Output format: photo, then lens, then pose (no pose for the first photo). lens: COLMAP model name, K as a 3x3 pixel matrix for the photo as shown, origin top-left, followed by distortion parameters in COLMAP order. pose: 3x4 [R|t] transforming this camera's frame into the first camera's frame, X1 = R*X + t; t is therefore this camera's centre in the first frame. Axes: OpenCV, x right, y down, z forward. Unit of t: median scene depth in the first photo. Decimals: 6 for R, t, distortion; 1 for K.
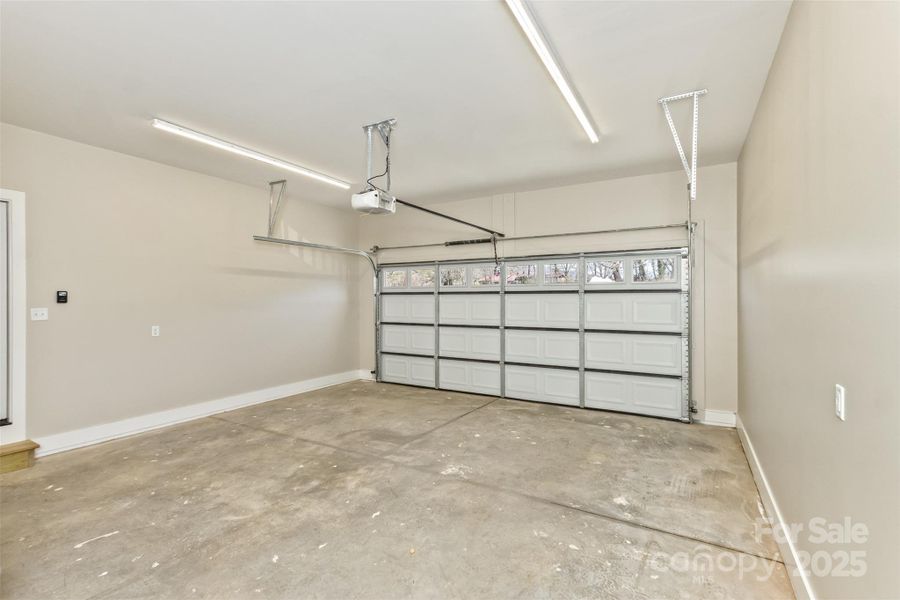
lens RADIAL K [[414.4, 0, 450.2], [0, 414.4, 322.2], [0, 0, 1]] dist [0.002026, 0.000302]
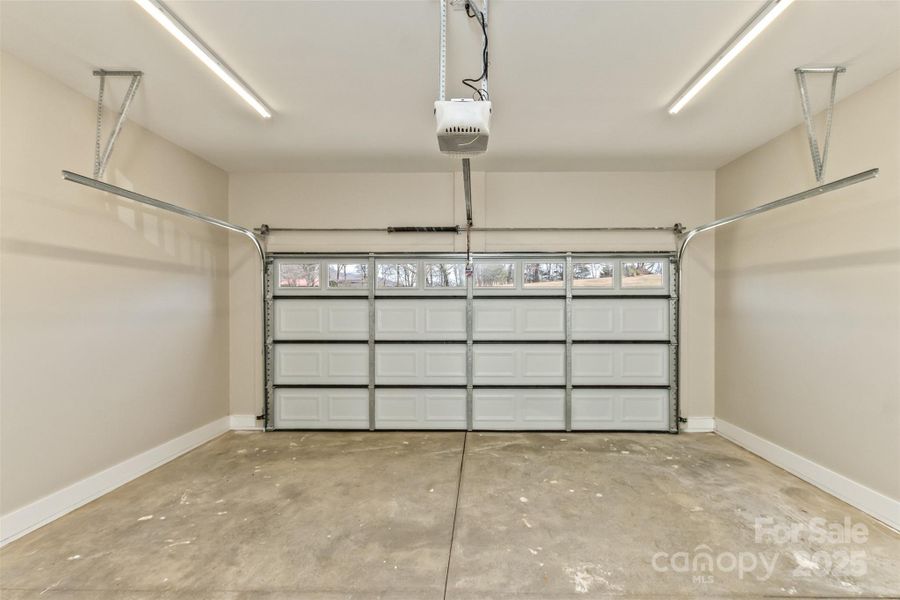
lens RADIAL K [[414.4, 0, 450.2], [0, 414.4, 322.2], [0, 0, 1]] dist [0.002026, 0.000302]
pose [[0.871126, -0.020591, 0.490628, -0.305146], [0.027641, 0.999593, -0.007126, -0.020860], [-0.490282, 0.019769, 0.871340, 0.353102]]
